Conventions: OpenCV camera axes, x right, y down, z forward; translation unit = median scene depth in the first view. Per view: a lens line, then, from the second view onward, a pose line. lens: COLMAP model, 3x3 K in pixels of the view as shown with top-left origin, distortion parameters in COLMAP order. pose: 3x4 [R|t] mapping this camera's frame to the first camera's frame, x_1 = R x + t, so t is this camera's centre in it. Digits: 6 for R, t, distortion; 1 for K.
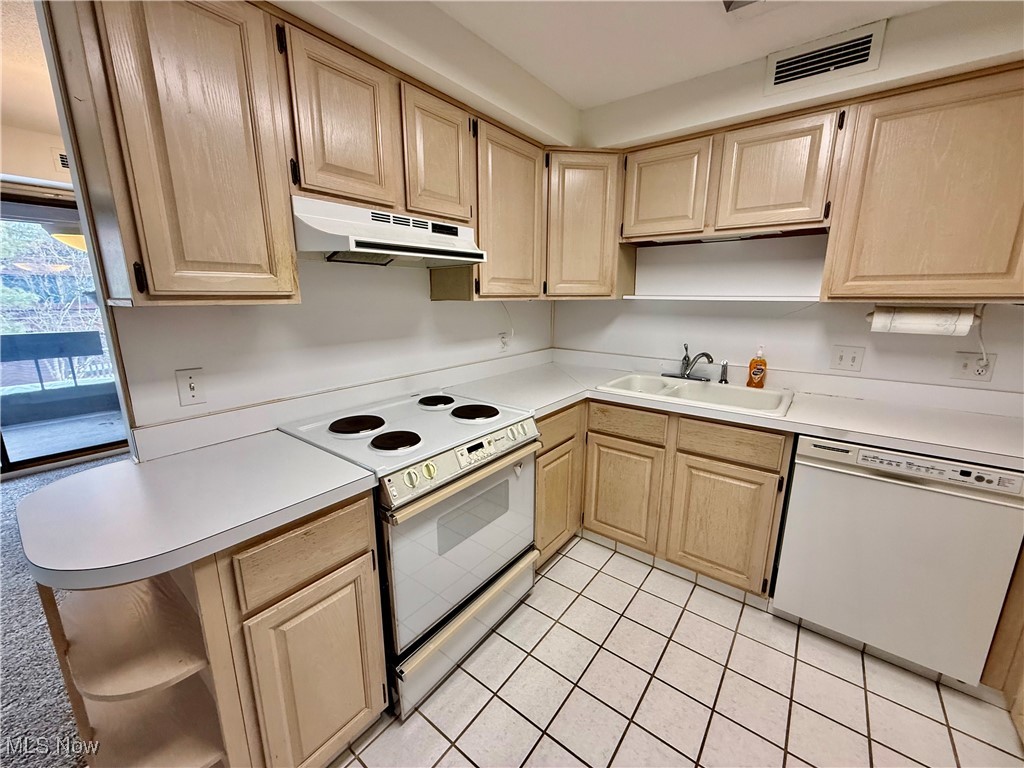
lens RADIAL K [[407.8, 0, 510.5], [0, 407.8, 383.2], [0, 0, 1]] dist [-0.001464, 0.000452]
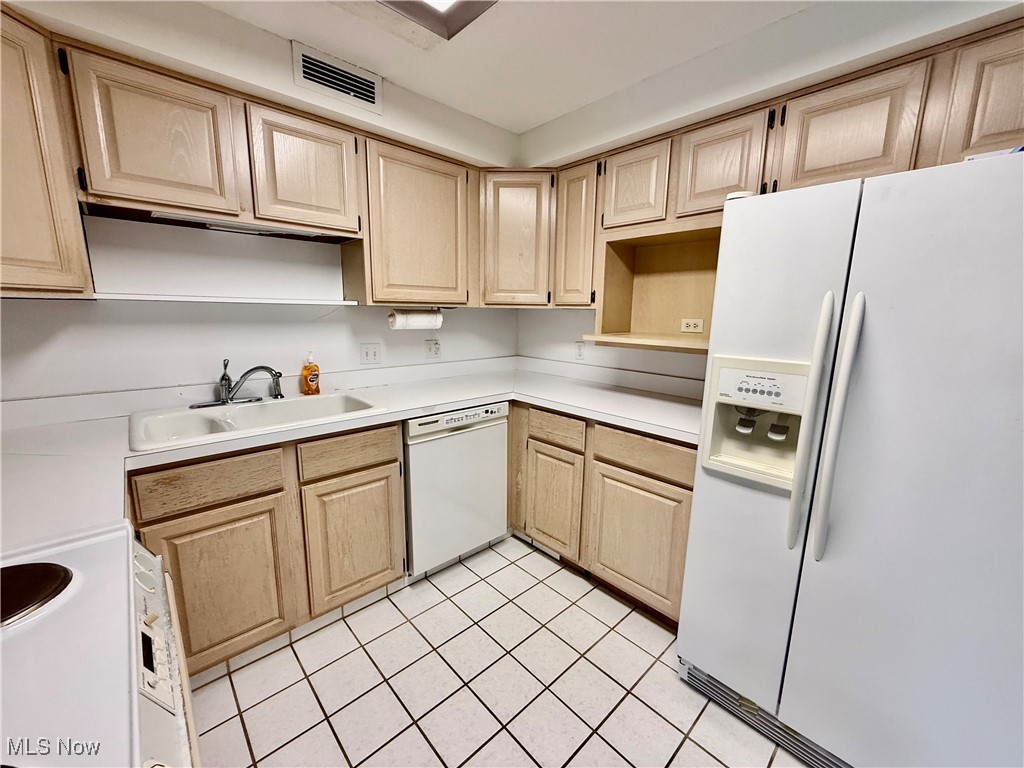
lens RADIAL K [[407.8, 0, 511.8], [0, 407.8, 383.4], [0, 0, 1]] dist [-0.001464, 0.000452]
pose [[0.157870, -0.170942, 0.972551, -0.312081], [0.198525, 0.970287, 0.138318, -0.067588], [-0.967298, 0.171240, 0.187115, 0.447427]]
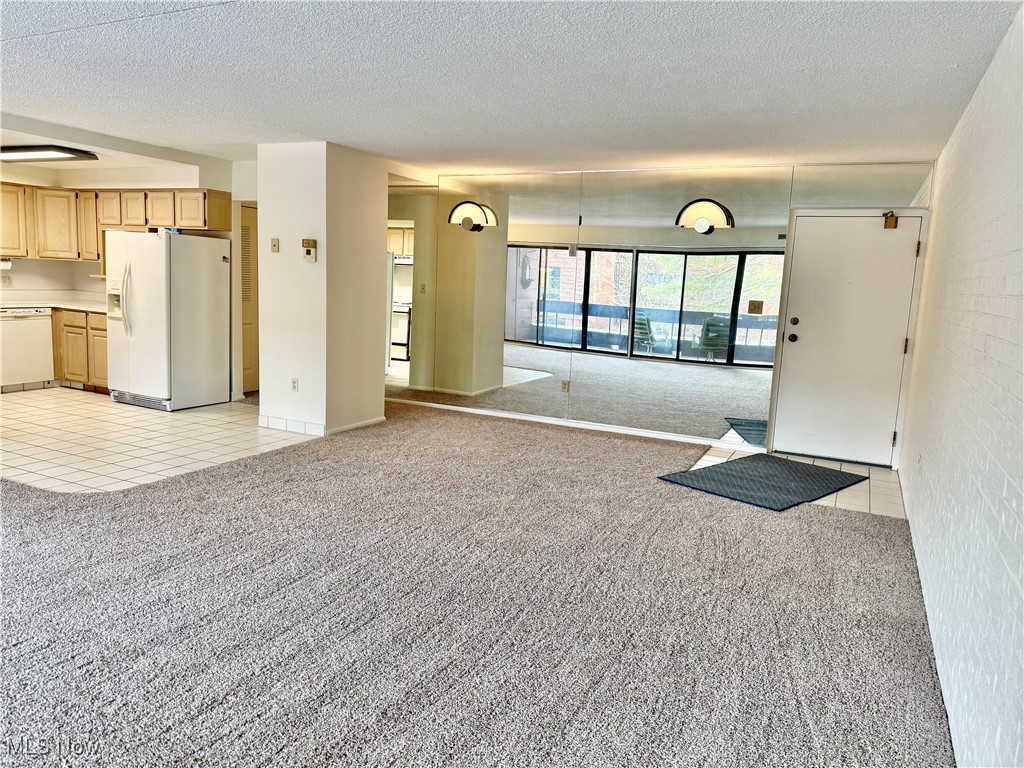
lens RADIAL K [[712.0, 0, 496.2], [0, 712.0, 381.3], [0, 0, 1]] dist [0.093580, -0.107582]
pose [[-0.192898, -0.153411, 0.969152, -4.013999], [0.162375, 0.969094, 0.185720, 0.216042], [-0.967691, 0.193191, -0.162026, -1.134971]]
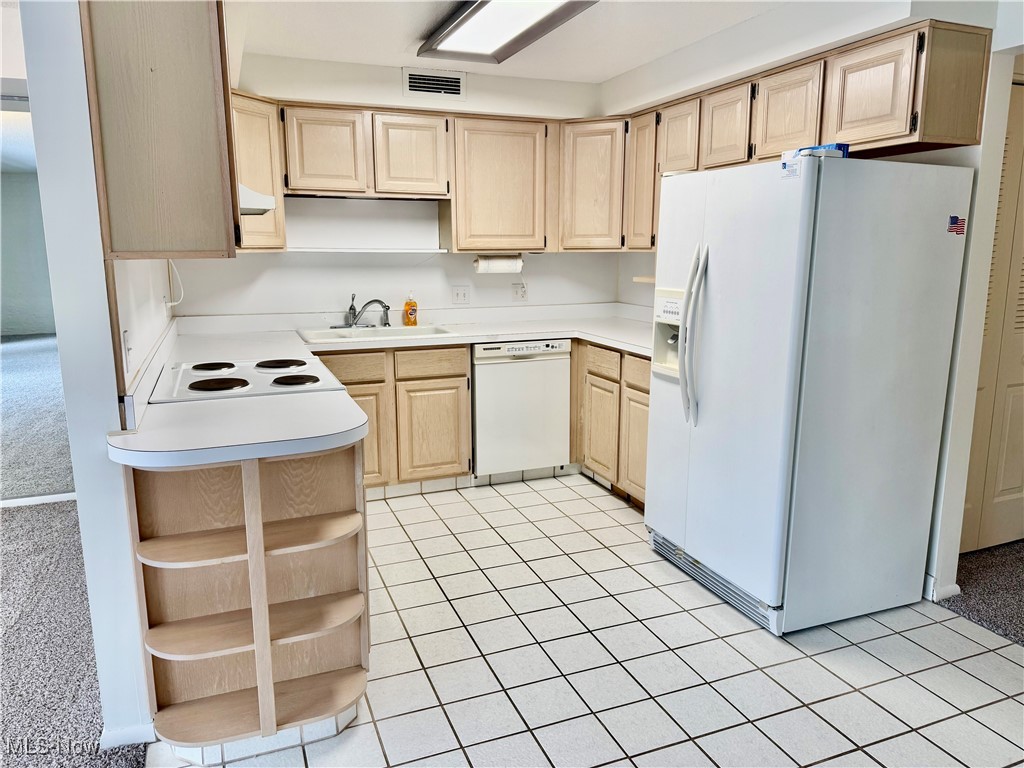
lens RADIAL K [[712.0, 0, 516.7], [0, 712.0, 384.9], [0, 0, 1]] dist [0.093580, -0.107582]
pose [[0.501484, -0.166033, 0.849086, -1.276769], [0.188383, 0.978820, 0.080139, 0.085955], [-0.844409, 0.119765, 0.522140, -0.395541]]
